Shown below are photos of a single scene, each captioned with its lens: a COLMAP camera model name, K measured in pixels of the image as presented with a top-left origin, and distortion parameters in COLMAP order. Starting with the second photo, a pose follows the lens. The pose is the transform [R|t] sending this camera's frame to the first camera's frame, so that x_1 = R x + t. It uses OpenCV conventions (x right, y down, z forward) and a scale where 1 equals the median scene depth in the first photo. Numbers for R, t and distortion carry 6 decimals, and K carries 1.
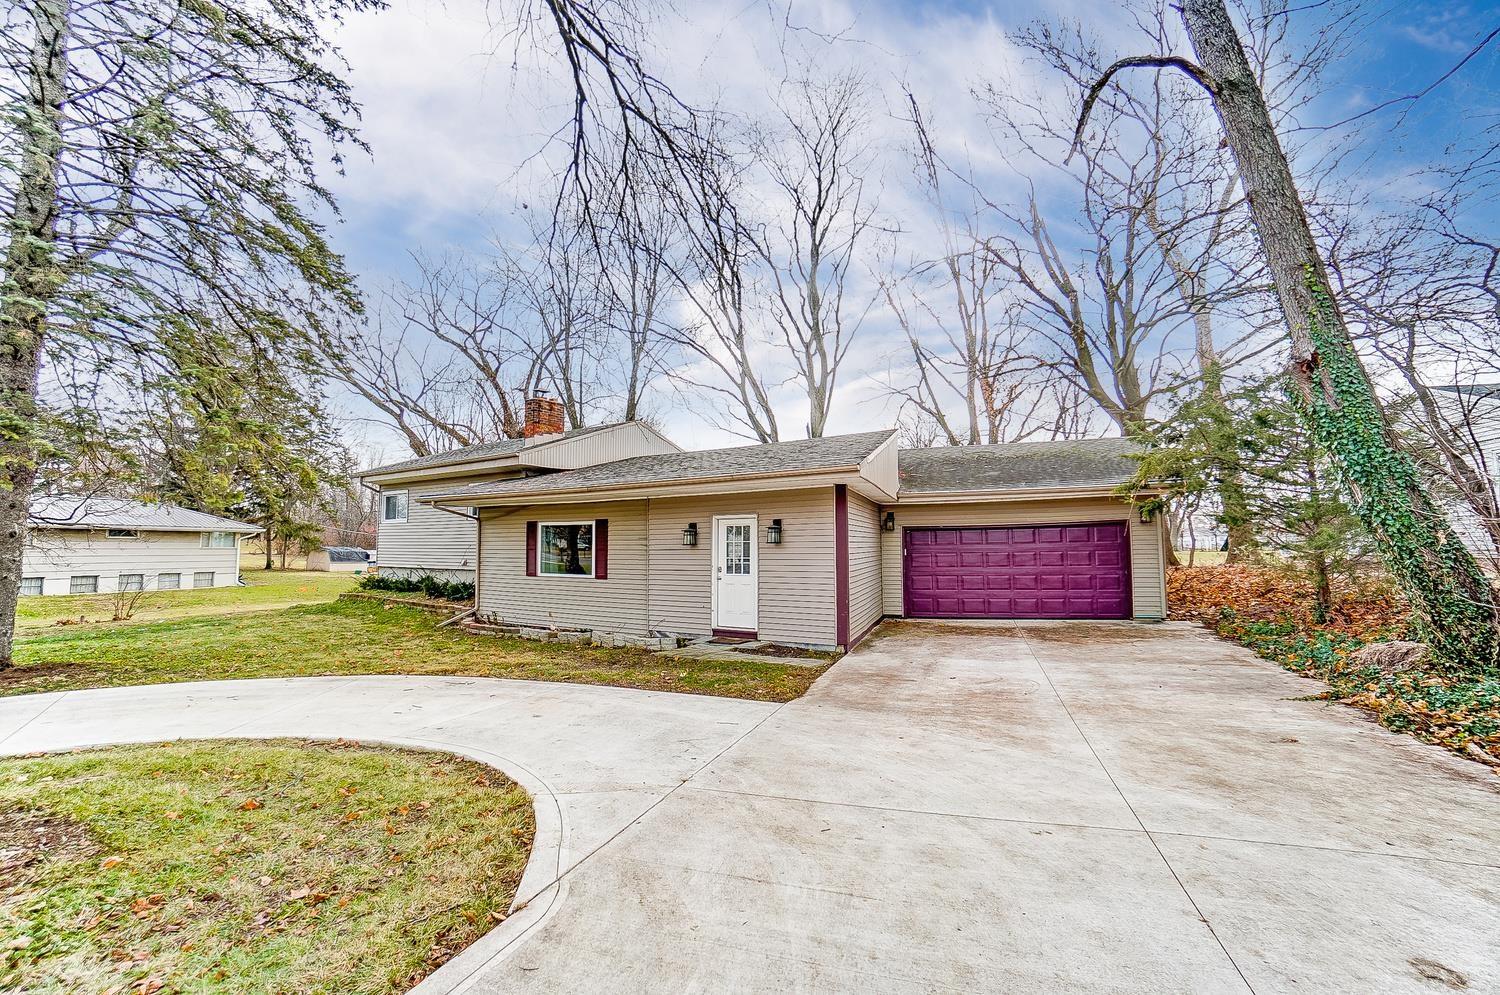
lens RADIAL K [[695.2, 0, 747.5], [0, 695.2, 504.8], [0, 0, 1]] dist [-0.053064, 0.020870]
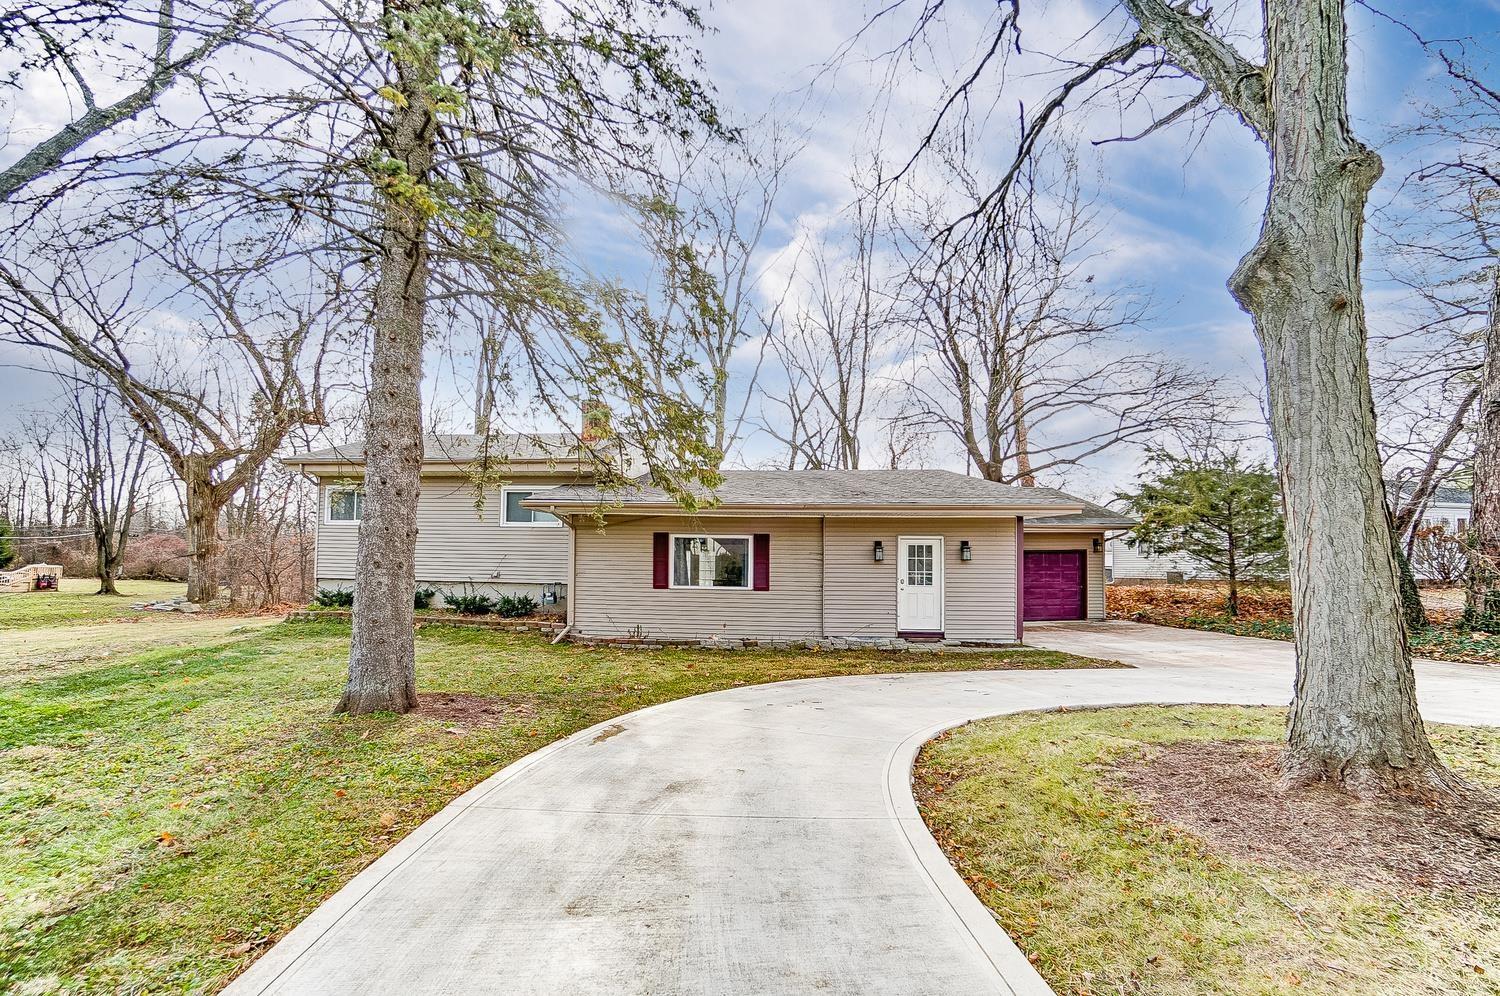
lens RADIAL K [[695.2, 0, 747.5], [0, 695.2, 505.3], [0, 0, 1]] dist [-0.053064, 0.020870]
pose [[0.881927, 0.060008, 0.467550, -0.735992], [-0.047348, 0.998125, -0.038796, 0.019228], [-0.469002, 0.012077, 0.883115, 0.068634]]
